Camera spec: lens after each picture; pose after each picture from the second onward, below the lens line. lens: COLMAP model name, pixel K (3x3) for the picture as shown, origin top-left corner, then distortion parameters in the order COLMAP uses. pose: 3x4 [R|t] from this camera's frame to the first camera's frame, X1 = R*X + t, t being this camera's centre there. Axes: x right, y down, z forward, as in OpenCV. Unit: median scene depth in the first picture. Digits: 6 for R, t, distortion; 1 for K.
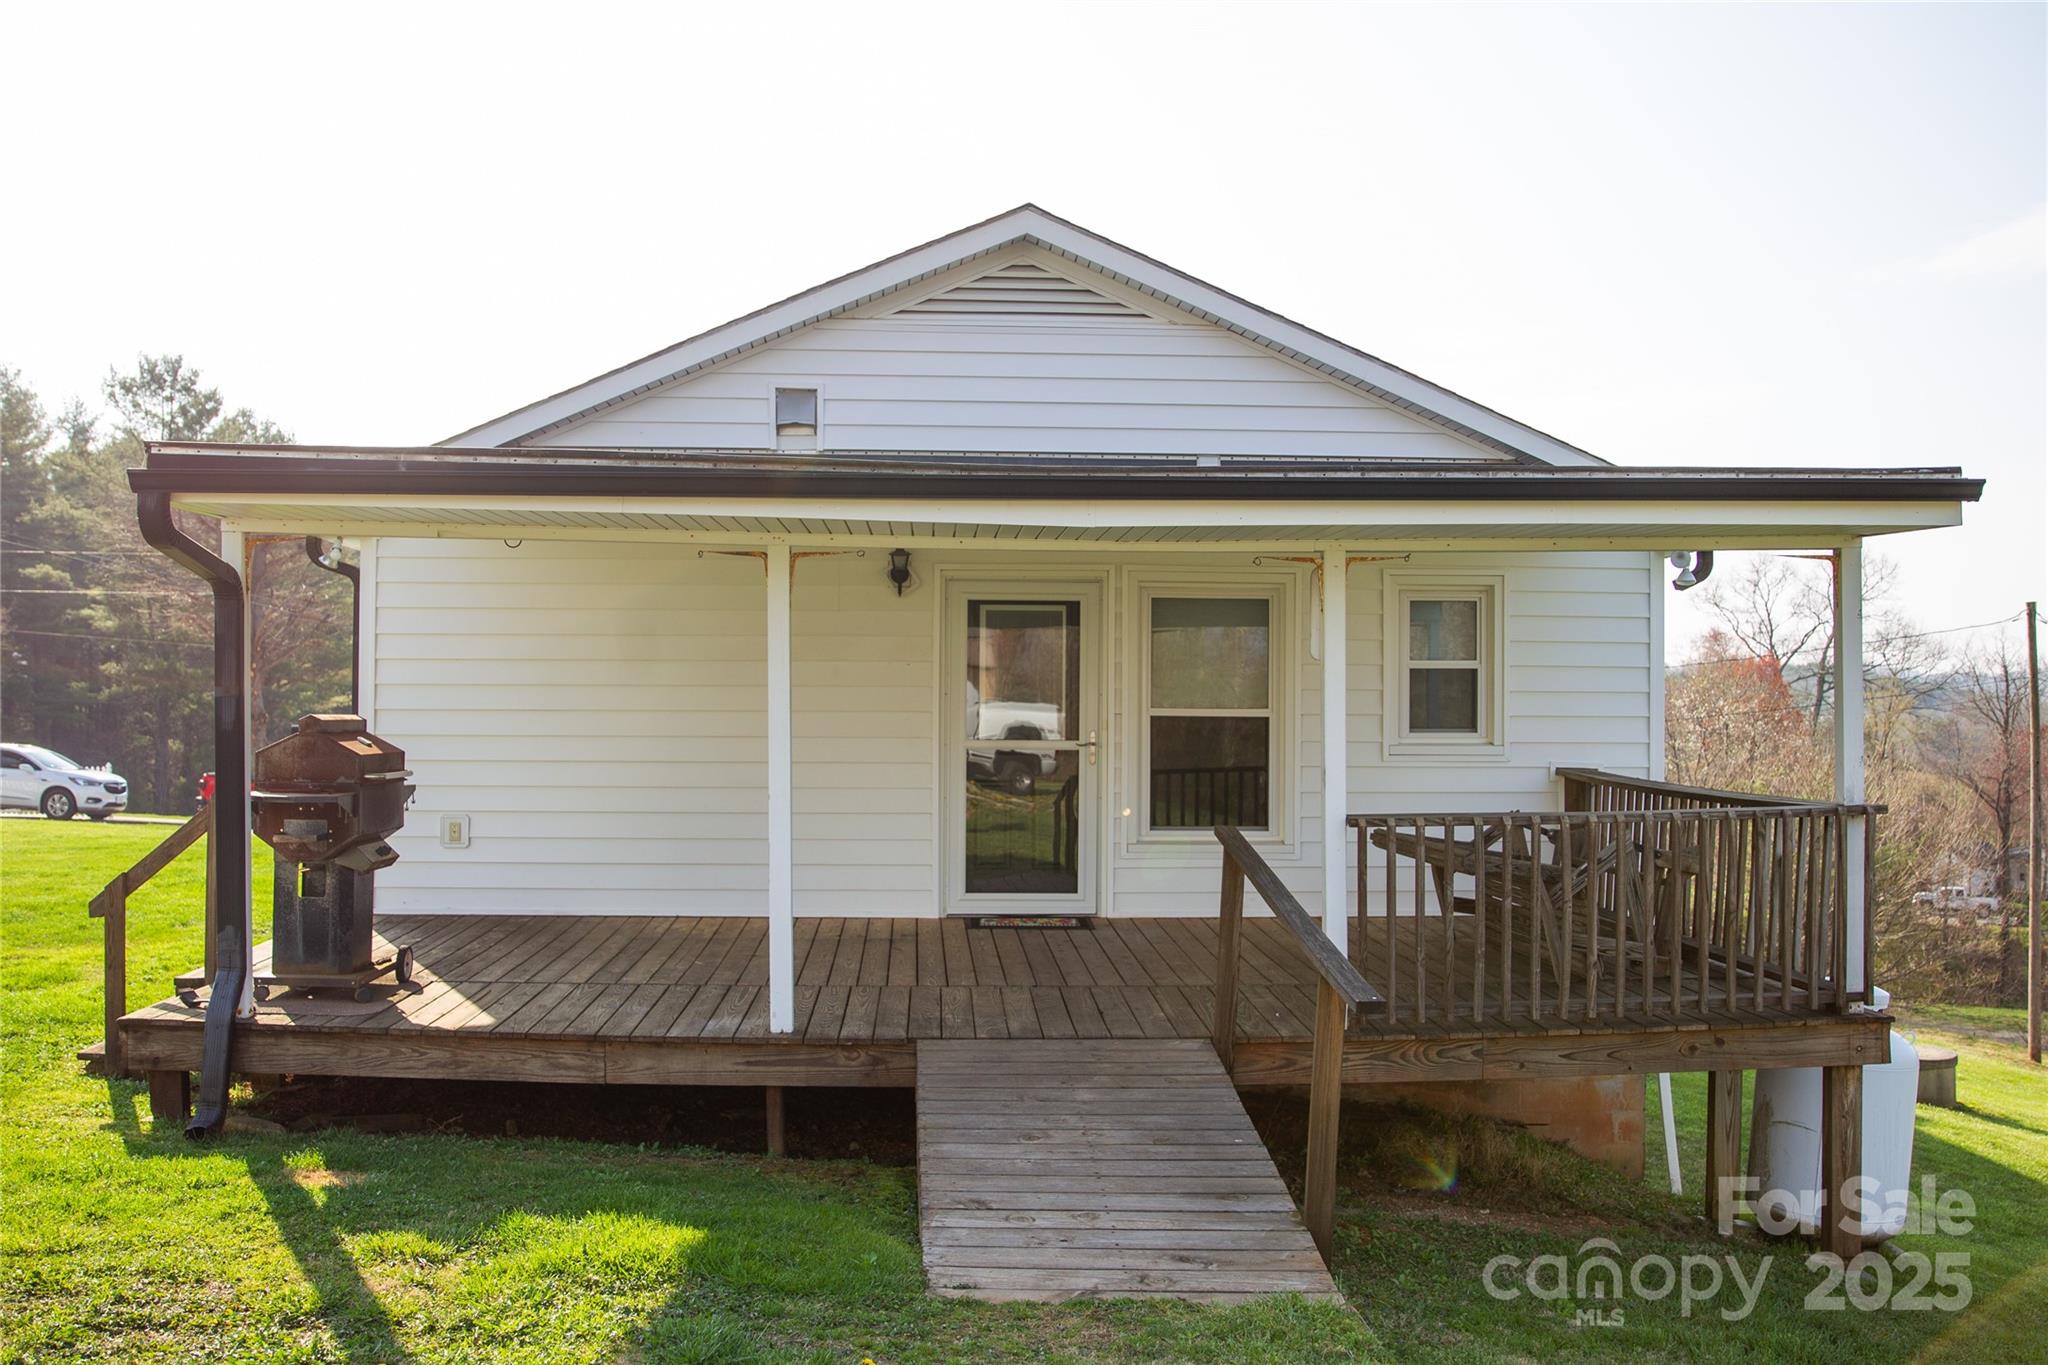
lens RADIAL K [[1809.9, 0, 1028.9], [0, 1809.9, 681.6], [0, 0, 1]] dist [-0.096347, 0.064668]
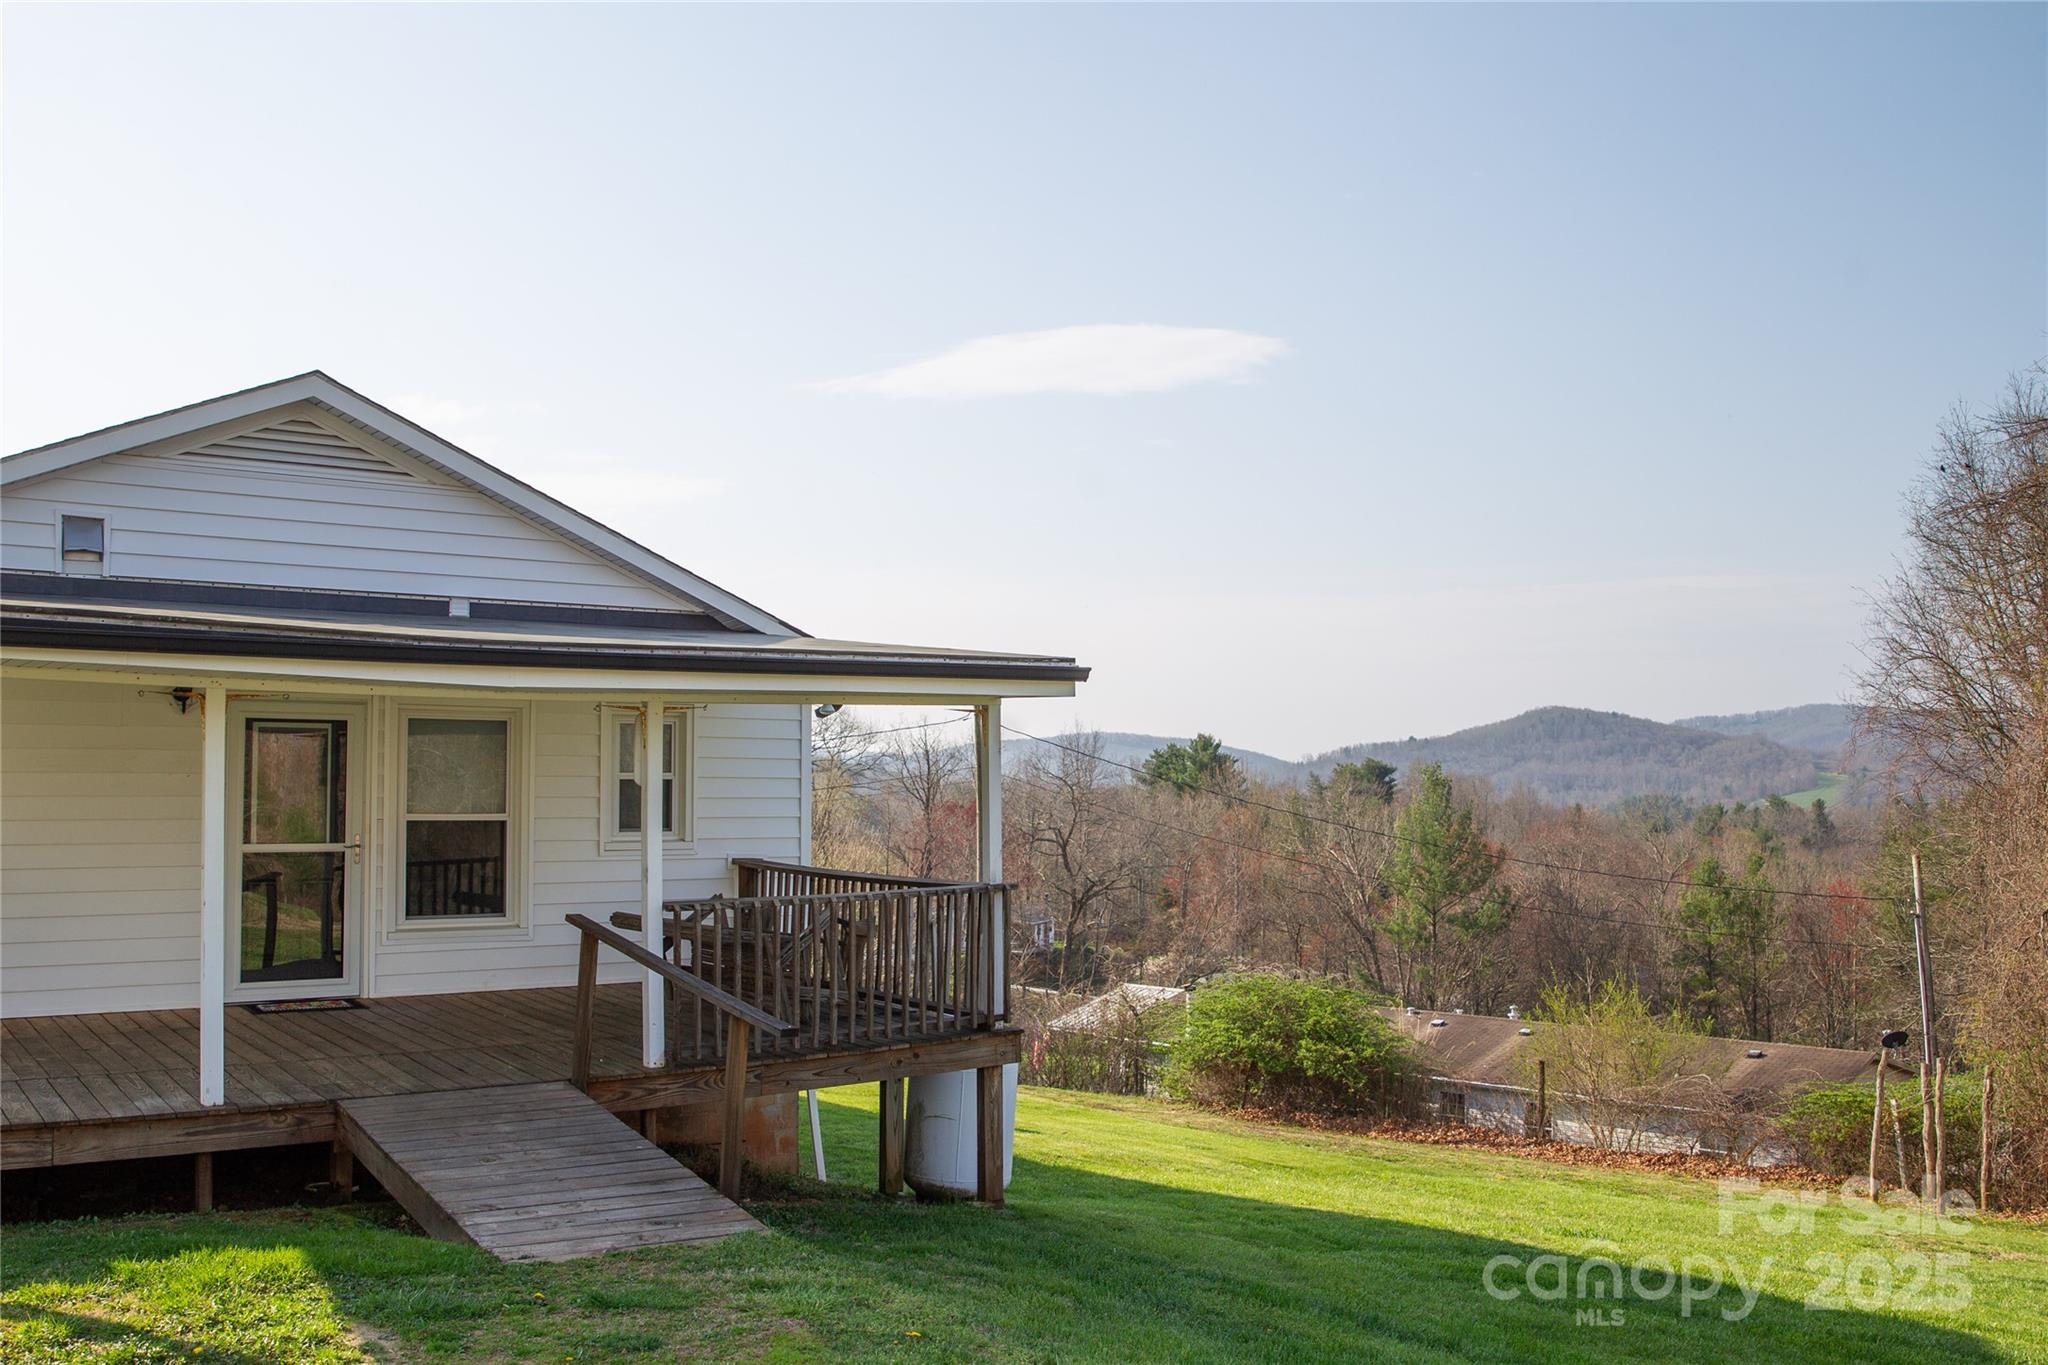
lens RADIAL K [[1809.9, 0, 1022.8], [0, 1809.9, 682.8], [0, 0, 1]] dist [-0.096347, 0.064668]
pose [[0.842593, 0.026673, 0.537890, -0.282513], [-0.004423, 0.999082, -0.042615, -0.028478], [-0.538533, 0.033528, 0.841937, -0.228590]]
